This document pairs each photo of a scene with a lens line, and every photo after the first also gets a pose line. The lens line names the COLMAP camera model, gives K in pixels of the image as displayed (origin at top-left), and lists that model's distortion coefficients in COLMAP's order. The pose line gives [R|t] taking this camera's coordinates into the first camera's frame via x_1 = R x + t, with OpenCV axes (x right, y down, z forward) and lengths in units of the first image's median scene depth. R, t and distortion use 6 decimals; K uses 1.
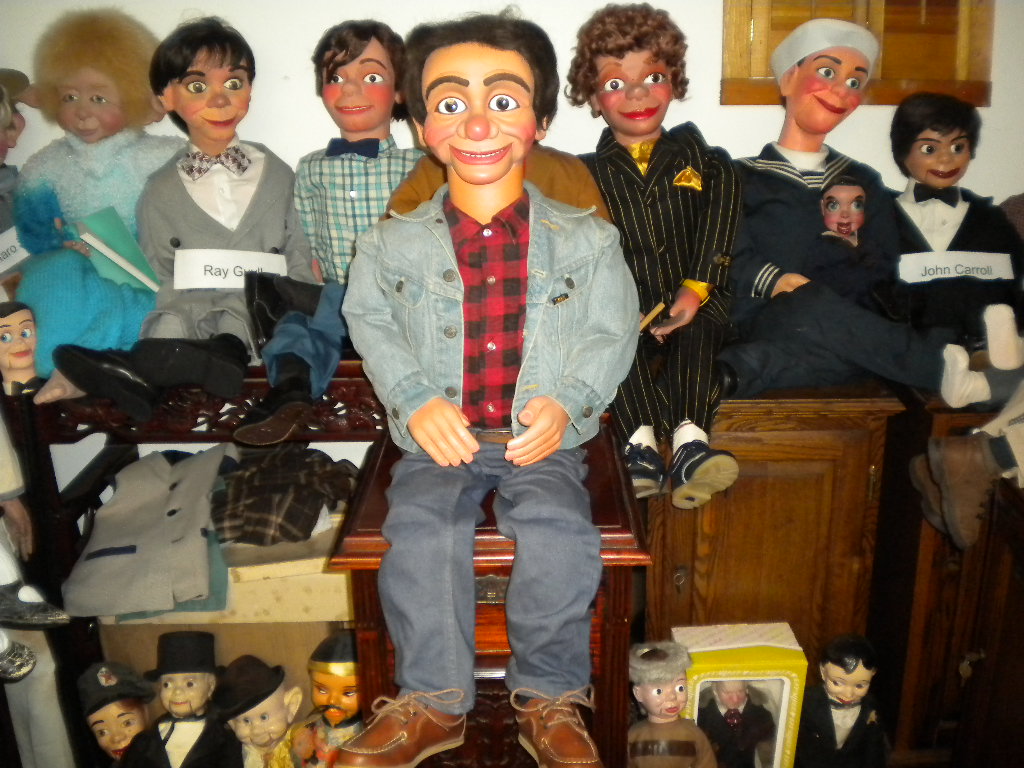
lens RADIAL K [[1070.9, 0, 509.0], [0, 1070.9, 381.1], [0, 0, 1]] dist [-0.143783, 0.000000]
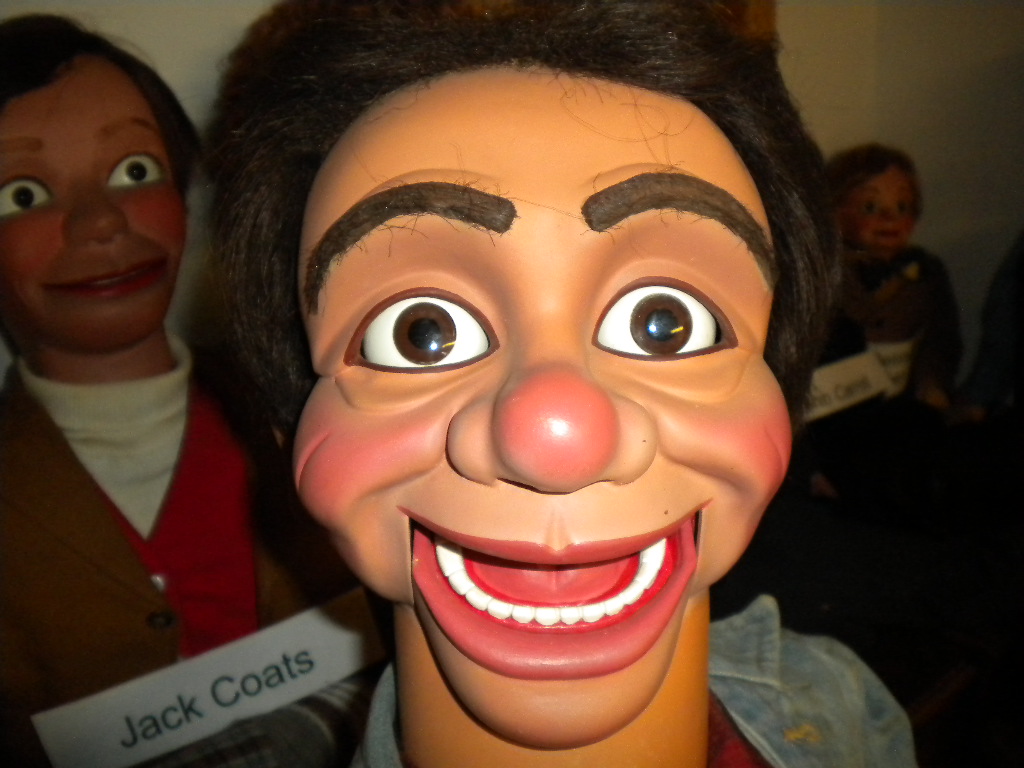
lens RADIAL K [[1070.9, 0, 471.9], [0, 1070.9, 388.6], [0, 0, 1]] dist [-0.143783, 0.000000]
pose [[0.999927, 0.005312, 0.010841, -0.034663], [-0.001337, 0.941204, -0.337835, -0.129877], [-0.011998, 0.337796, 0.941143, 0.591862]]
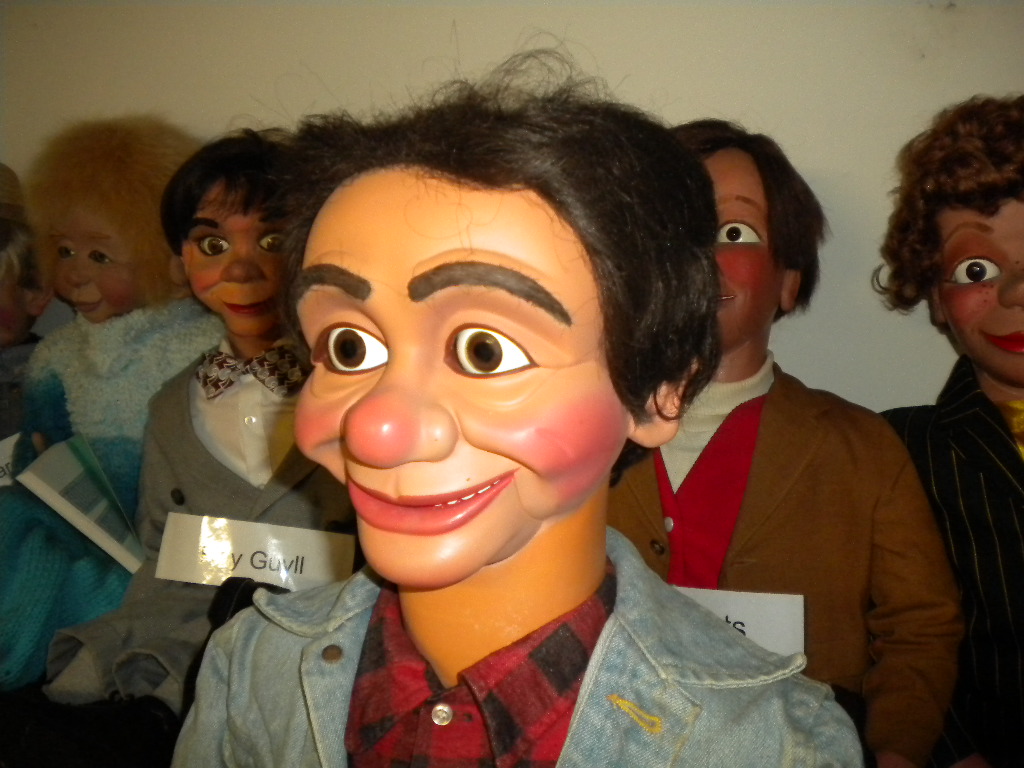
lens RADIAL K [[1070.9, 0, 507.8], [0, 1070.9, 382.6], [0, 0, 1]] dist [-0.143783, 0.000000]
pose [[0.913687, 0.075257, -0.399389, 0.097614], [-0.124731, 0.987206, -0.099329, -0.164080], [0.386804, 0.140572, 0.911385, 0.524498]]
